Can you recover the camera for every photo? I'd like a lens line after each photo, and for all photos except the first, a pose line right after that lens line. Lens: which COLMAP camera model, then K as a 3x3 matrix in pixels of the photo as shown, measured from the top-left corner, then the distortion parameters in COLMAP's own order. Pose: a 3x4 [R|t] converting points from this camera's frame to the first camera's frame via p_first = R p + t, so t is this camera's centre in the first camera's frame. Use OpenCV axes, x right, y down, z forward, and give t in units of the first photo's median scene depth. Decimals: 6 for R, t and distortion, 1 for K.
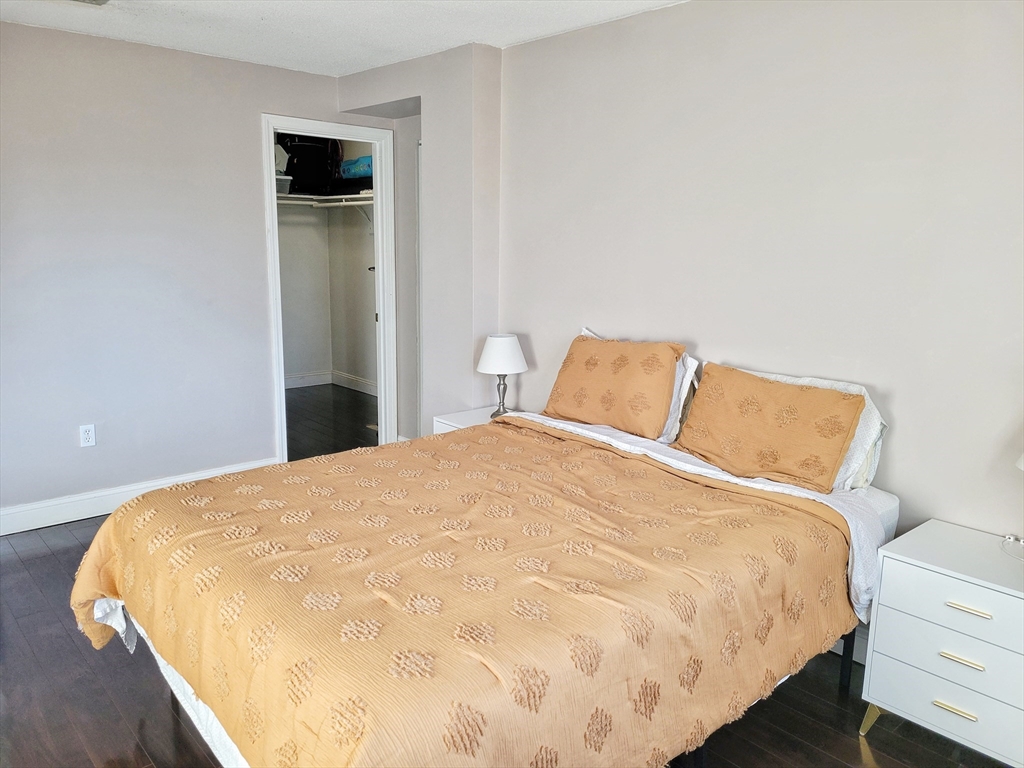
lens RADIAL K [[762.5, 0, 507.6], [0, 762.5, 387.8], [0, 0, 1]] dist [0.035011, -0.006640]
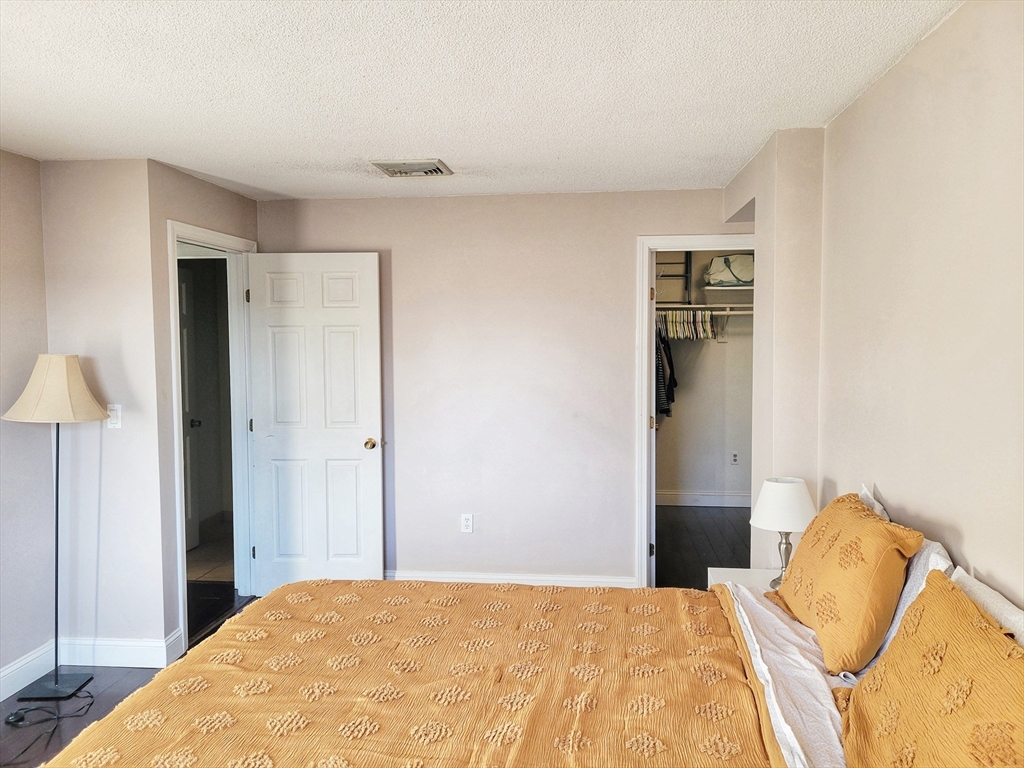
lens RADIAL K [[762.5, 0, 509.9], [0, 762.5, 377.0], [0, 0, 1]] dist [0.035011, -0.006640]
pose [[0.685467, 0.022238, -0.727764, 0.508498], [-0.128308, 0.987580, -0.090675, -0.090506], [0.716709, 0.155533, 0.679807, 0.341251]]
